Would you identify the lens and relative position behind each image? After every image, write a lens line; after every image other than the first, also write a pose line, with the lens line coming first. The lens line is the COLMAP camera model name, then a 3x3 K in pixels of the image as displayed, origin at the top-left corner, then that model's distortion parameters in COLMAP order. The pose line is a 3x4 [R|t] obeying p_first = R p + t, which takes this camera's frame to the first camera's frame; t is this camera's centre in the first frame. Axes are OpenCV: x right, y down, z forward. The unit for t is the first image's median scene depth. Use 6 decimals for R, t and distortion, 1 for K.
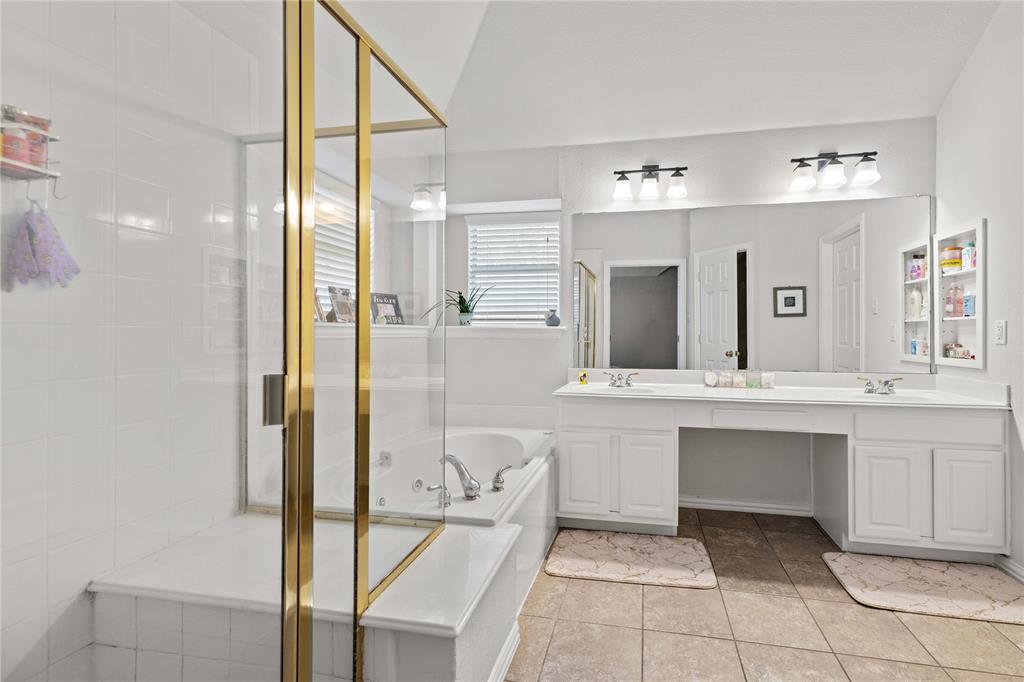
lens RADIAL K [[417.4, 0, 514.5], [0, 417.4, 331.2], [0, 0, 1]] dist [-0.000890, -0.000299]
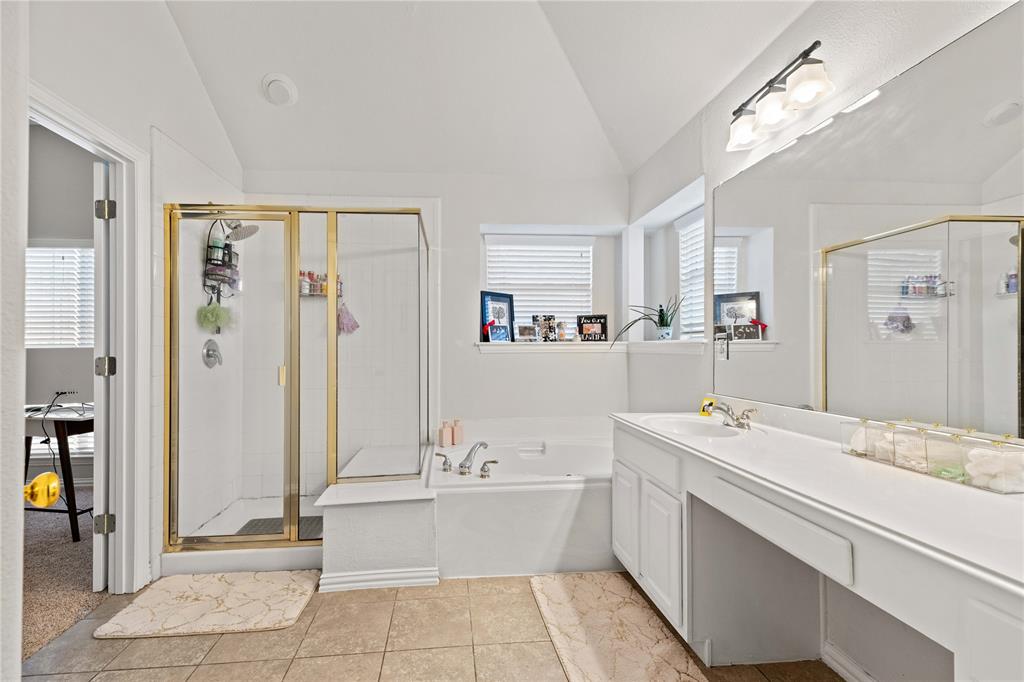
lens RADIAL K [[396.1, 0, 511.8], [0, 396.1, 345.3], [0, 0, 1]] dist [-0.000575, -0.000045]
pose [[0.383620, -0.013493, -0.923392, 0.716467], [0.012540, 0.999877, -0.009400, 0.003011], [0.923406, -0.007974, 0.383743, 0.423762]]
